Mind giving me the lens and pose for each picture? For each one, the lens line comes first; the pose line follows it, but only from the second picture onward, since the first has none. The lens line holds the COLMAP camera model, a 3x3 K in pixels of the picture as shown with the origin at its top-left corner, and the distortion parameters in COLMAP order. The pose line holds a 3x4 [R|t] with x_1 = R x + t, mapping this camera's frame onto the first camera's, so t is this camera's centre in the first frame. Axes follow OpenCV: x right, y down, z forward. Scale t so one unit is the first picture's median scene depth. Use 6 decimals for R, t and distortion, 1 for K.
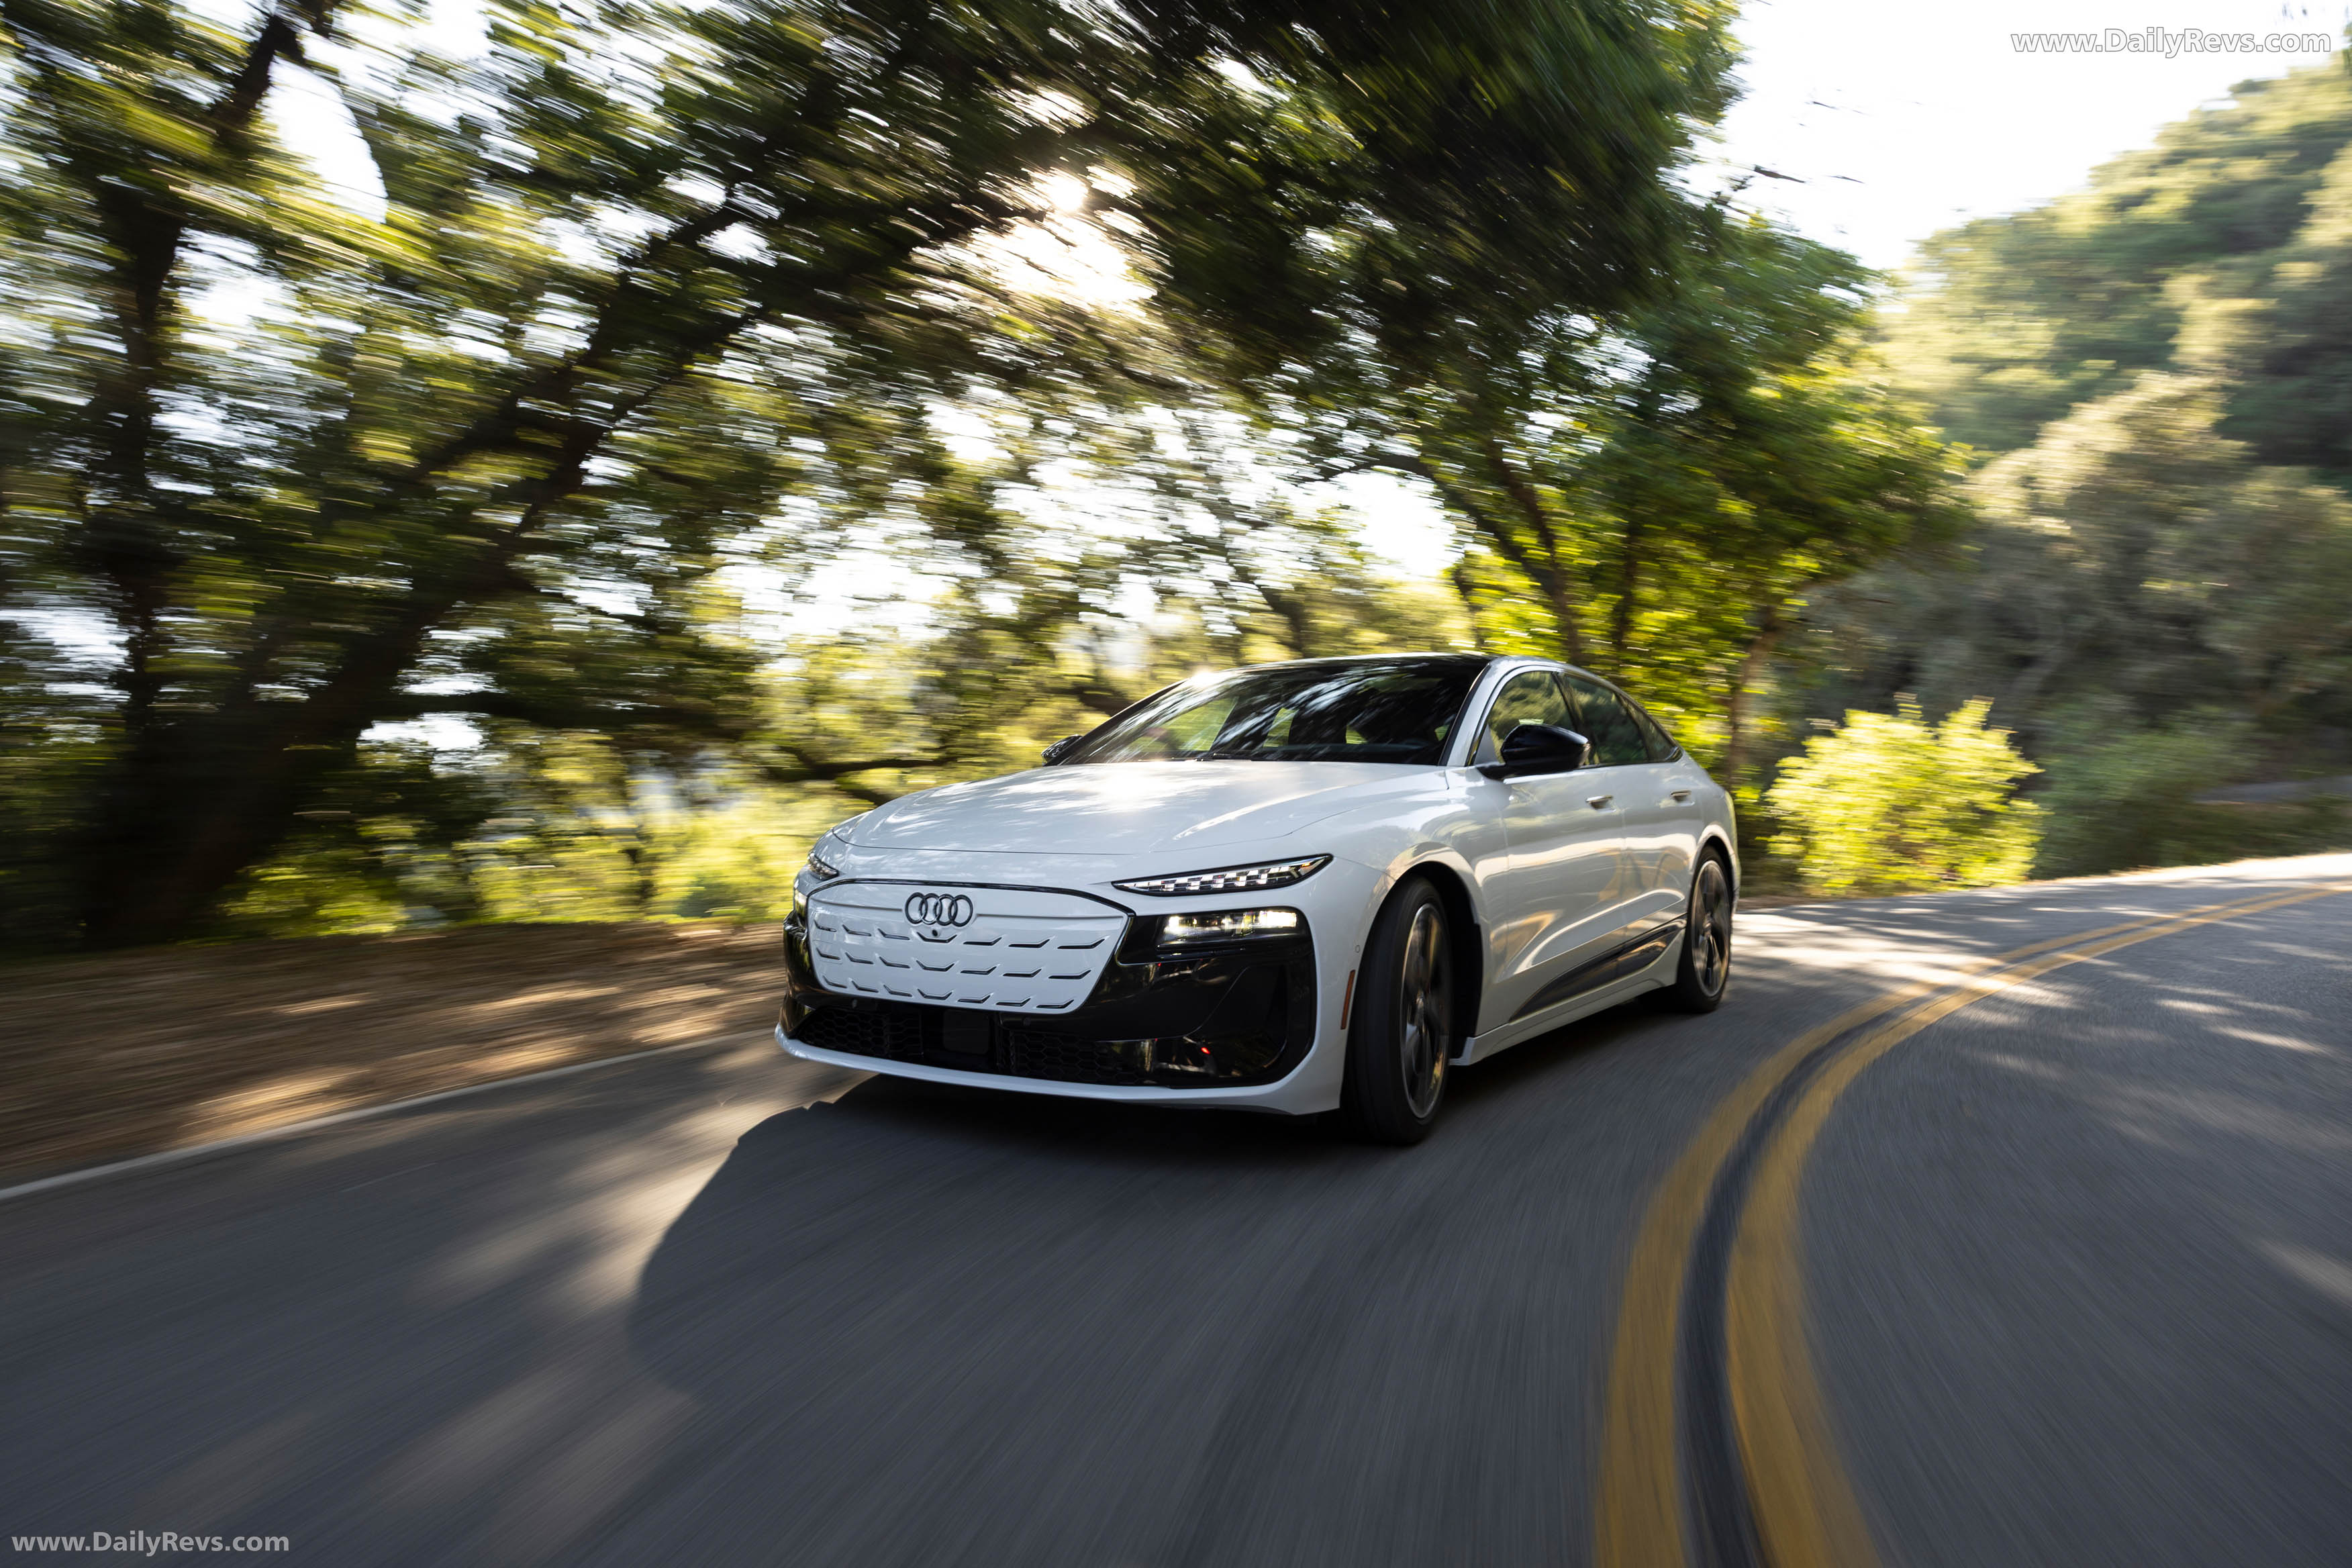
lens RADIAL K [[1388.6, 0, 1176.0], [0, 1388.6, 784.0], [0, 0, 1]] dist [0.000954, 0.000099]
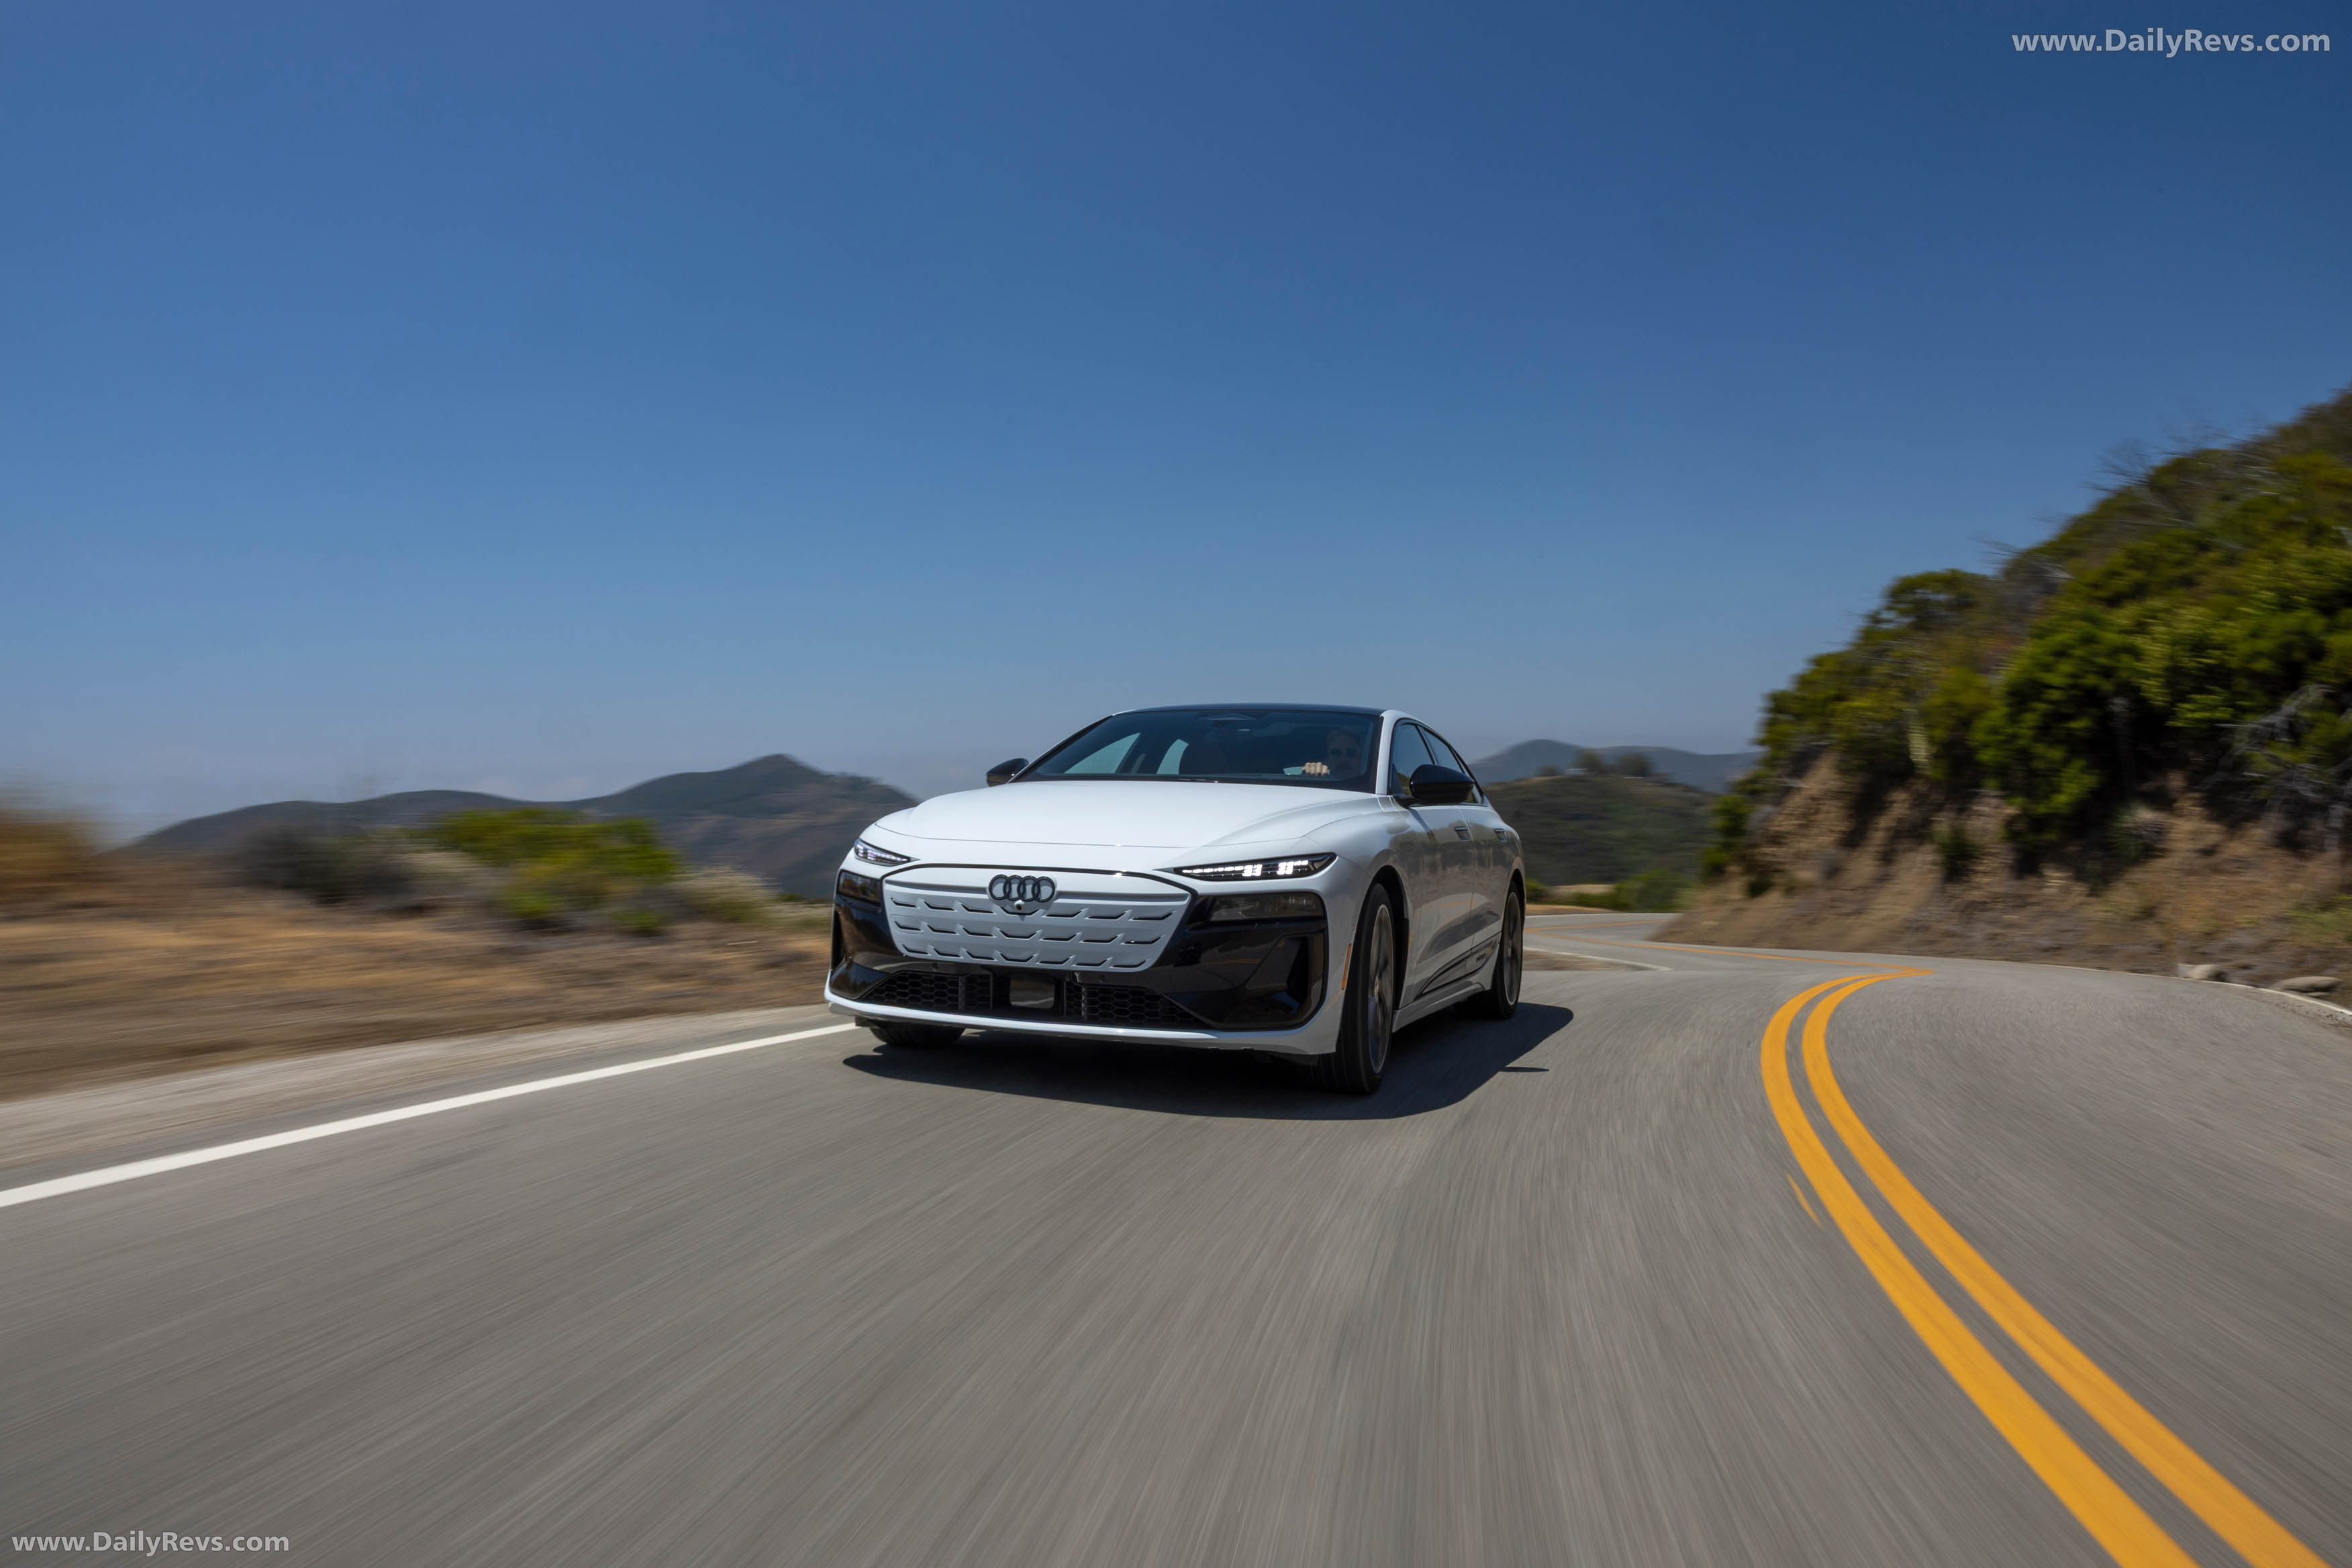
lens RADIAL K [[1388.6, 0, 1176.0], [0, 1388.6, 784.0], [0, 0, 1]] dist [0.000954, 0.000099]
pose [[0.979832, 0.042854, 0.195174, -0.282884], [-0.036998, 0.998752, -0.033552, 0.034074], [-0.196368, 0.025654, 0.980195, -0.235827]]
